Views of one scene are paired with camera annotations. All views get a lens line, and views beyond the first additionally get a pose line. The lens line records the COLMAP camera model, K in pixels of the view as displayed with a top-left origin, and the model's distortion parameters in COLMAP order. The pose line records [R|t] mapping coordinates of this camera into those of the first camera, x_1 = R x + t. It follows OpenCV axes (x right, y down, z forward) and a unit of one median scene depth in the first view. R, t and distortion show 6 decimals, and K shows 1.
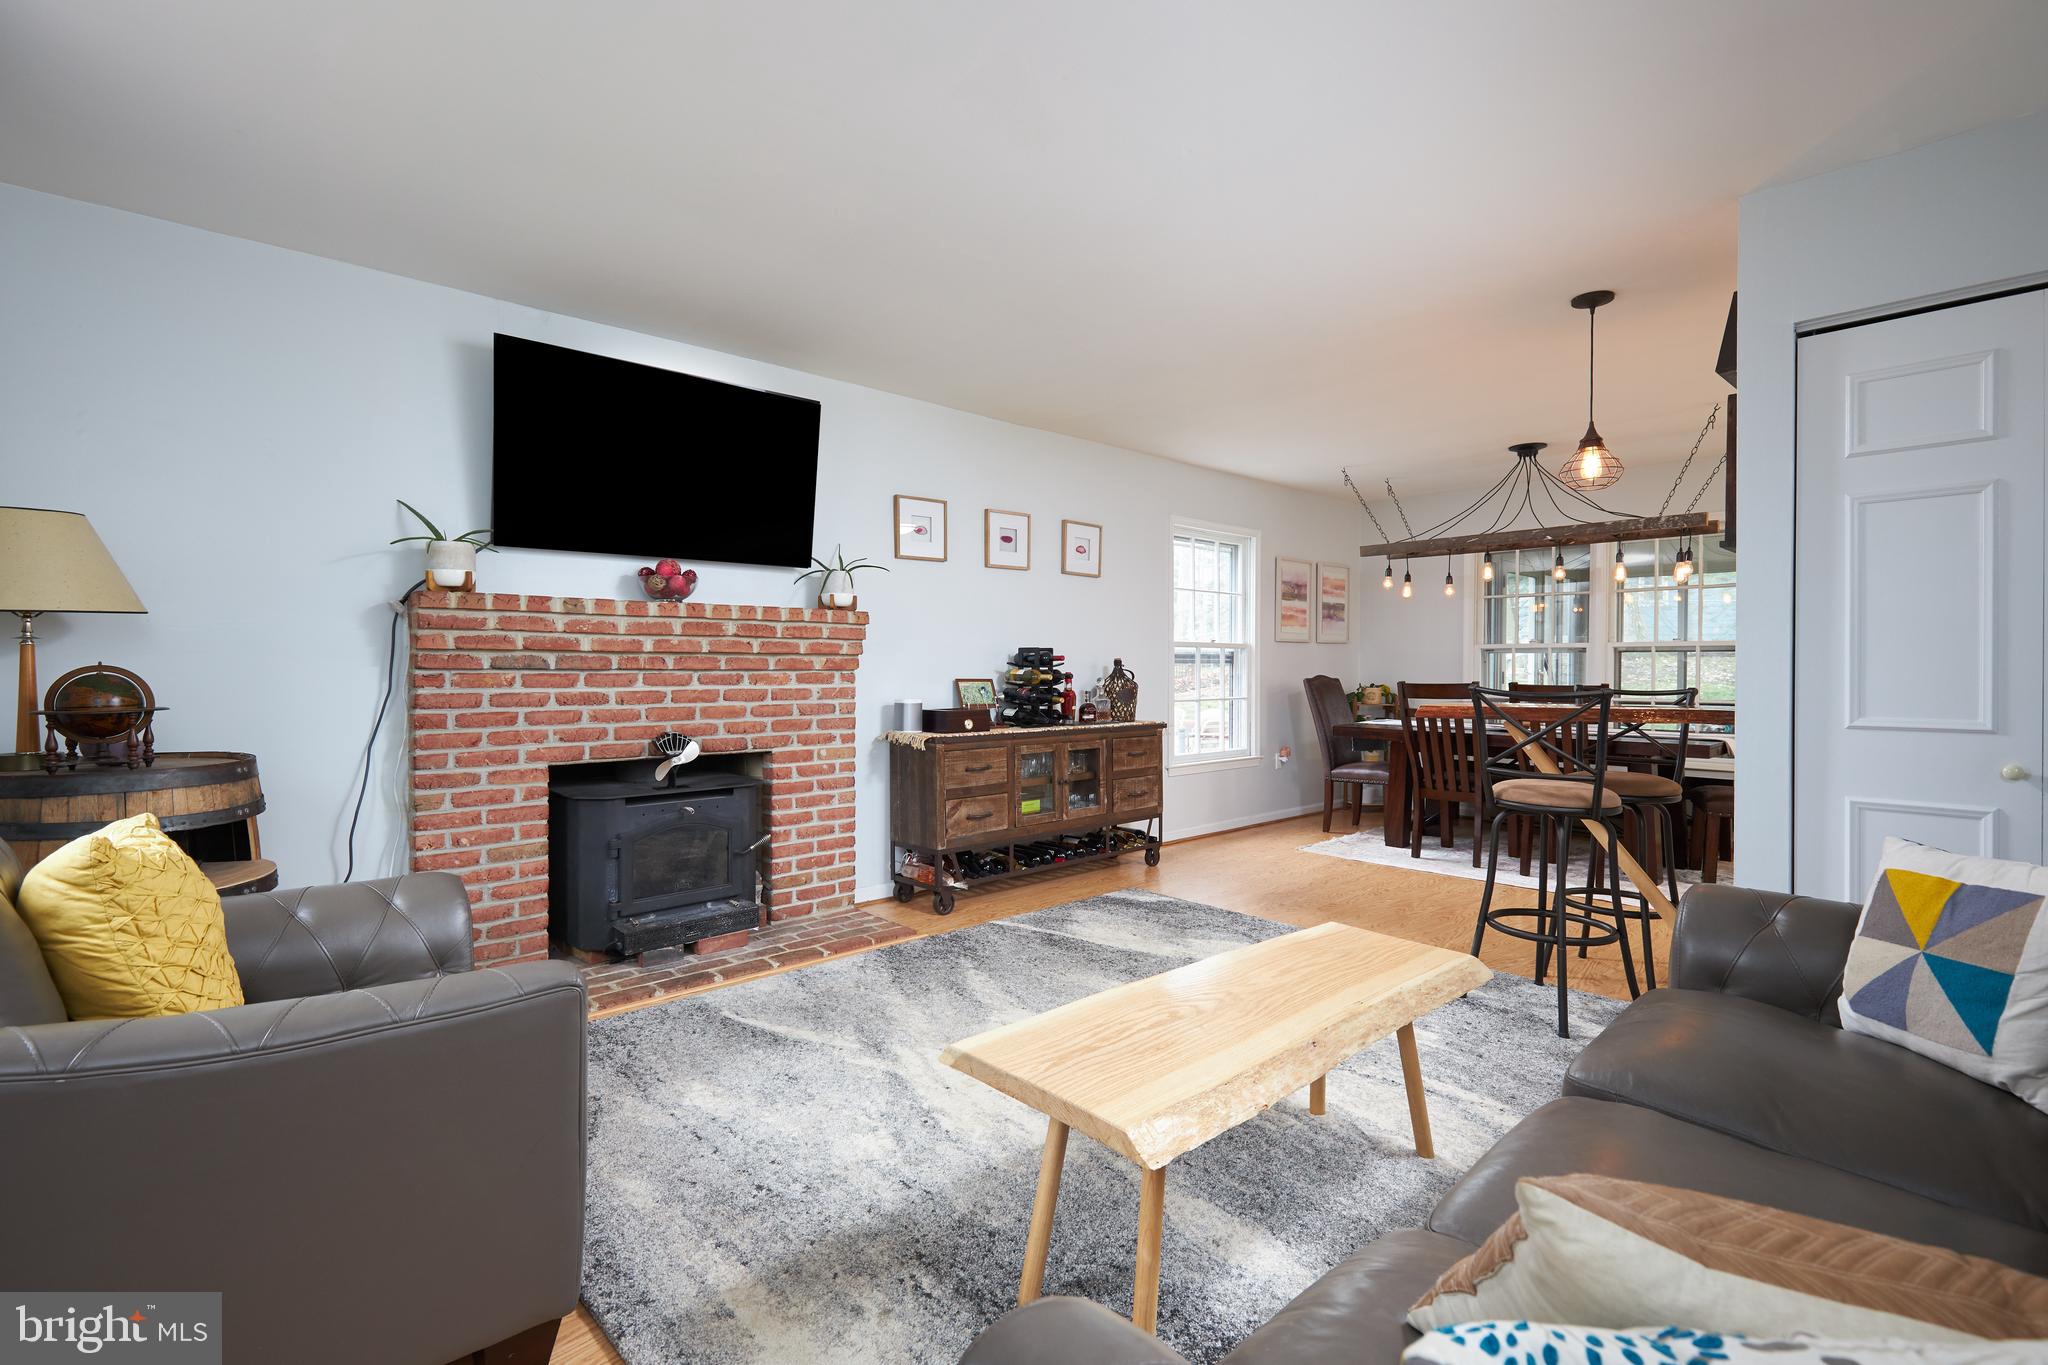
lens RADIAL K [[943.7, 0, 1032.2], [0, 943.7, 673.8], [0, 0, 1]] dist [0.000441, 0.000433]
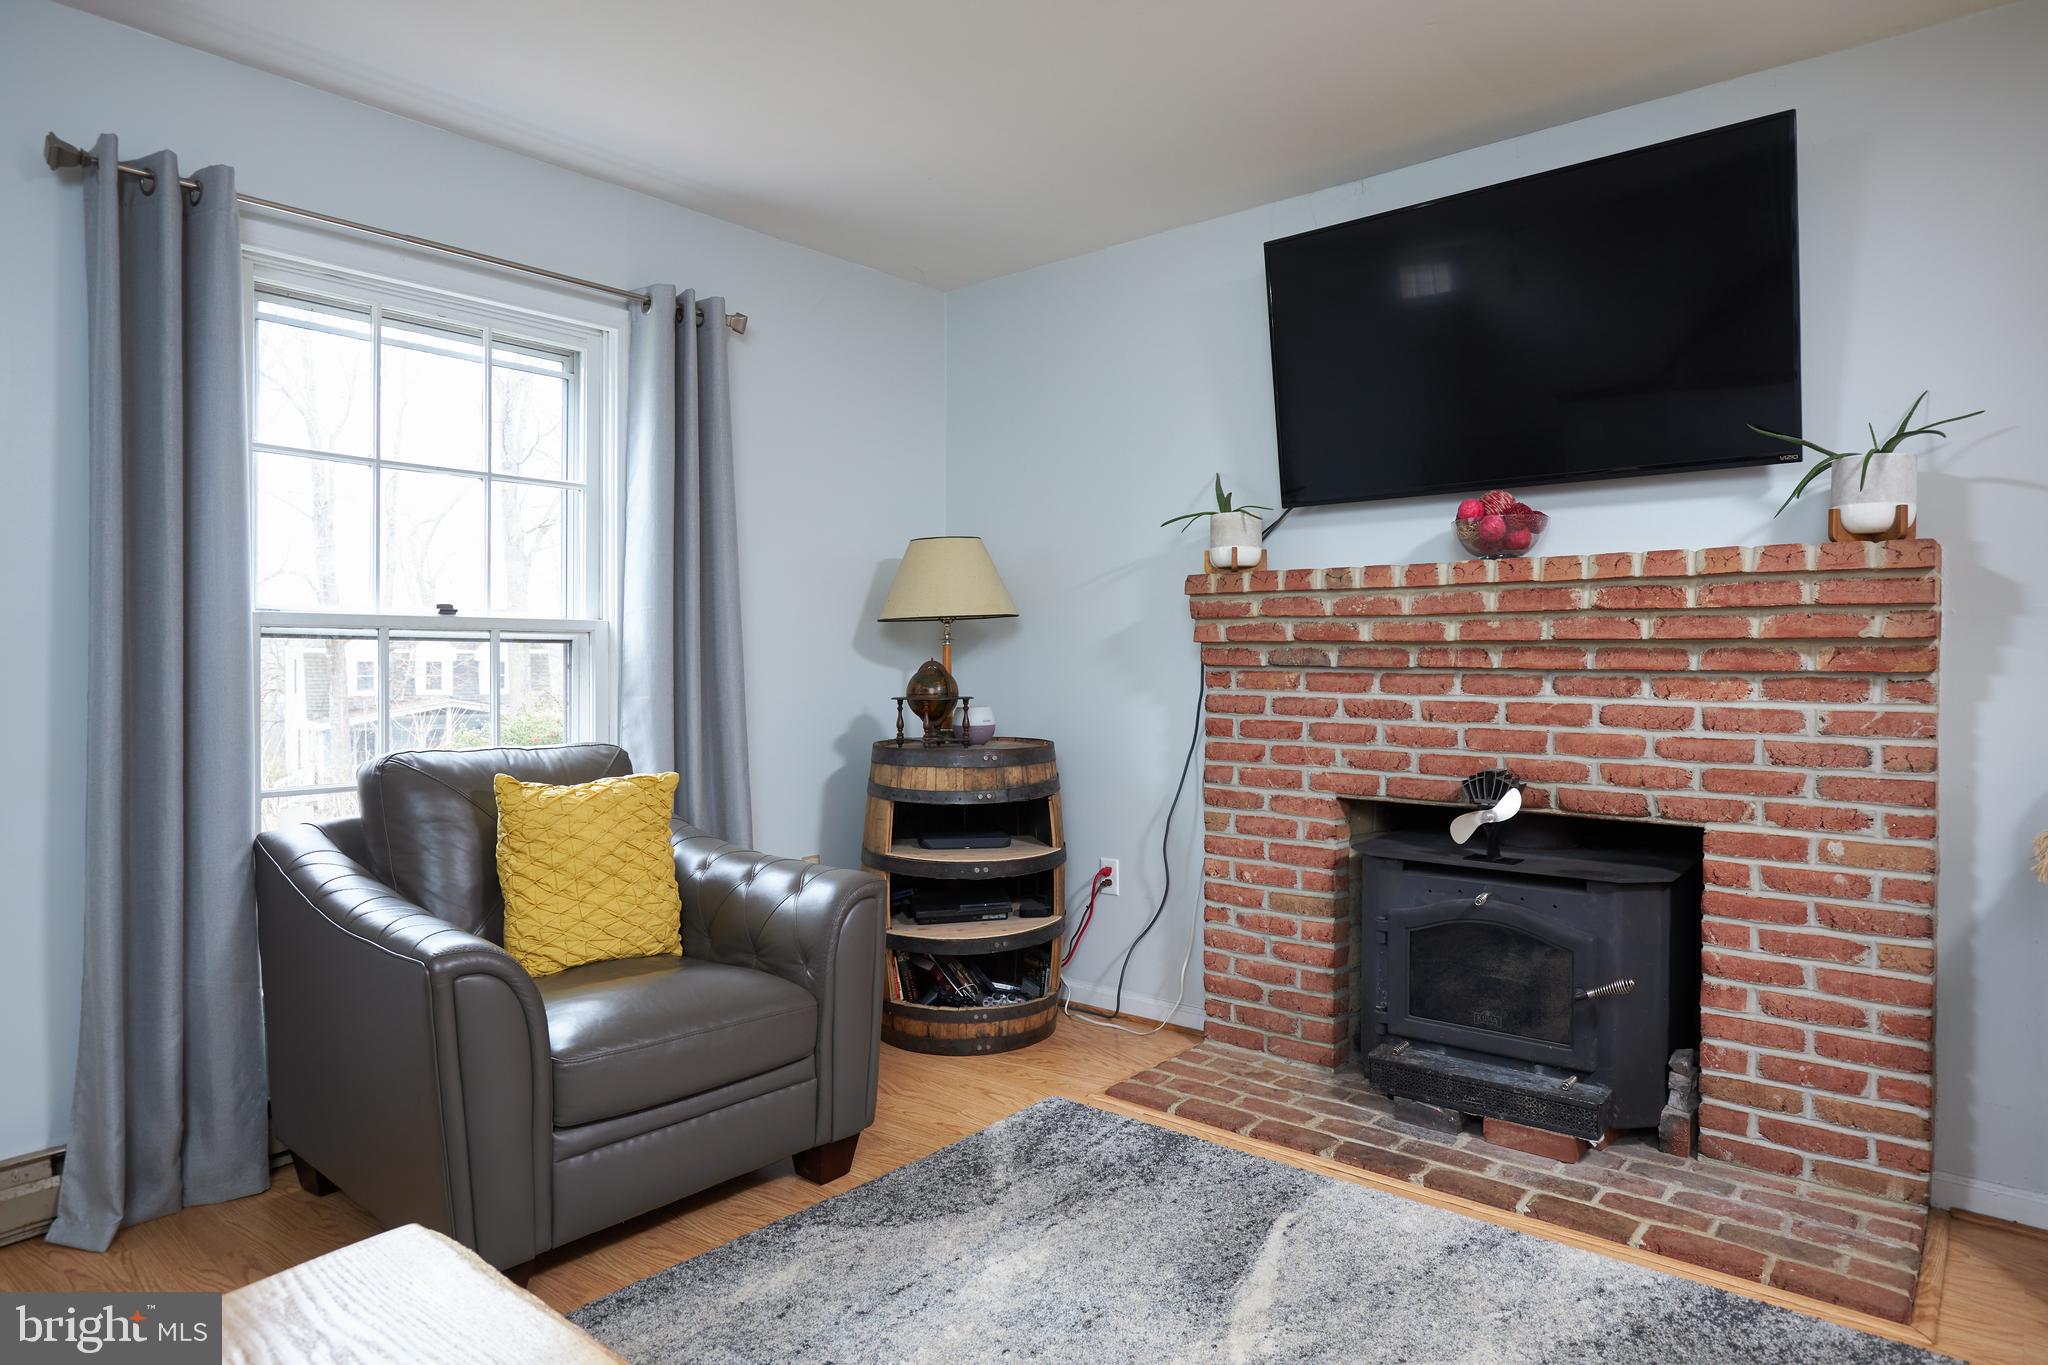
lens RADIAL K [[1179.9, 0, 1024.0], [0, 1179.9, 682.5], [0, 0, 1]] dist [-0.001095, -0.000686]
pose [[0.140223, 0.010909, -0.990060, 0.353661], [-0.018447, 0.999795, 0.008404, 0.003658], [0.989948, 0.017085, 0.140396, 0.603978]]
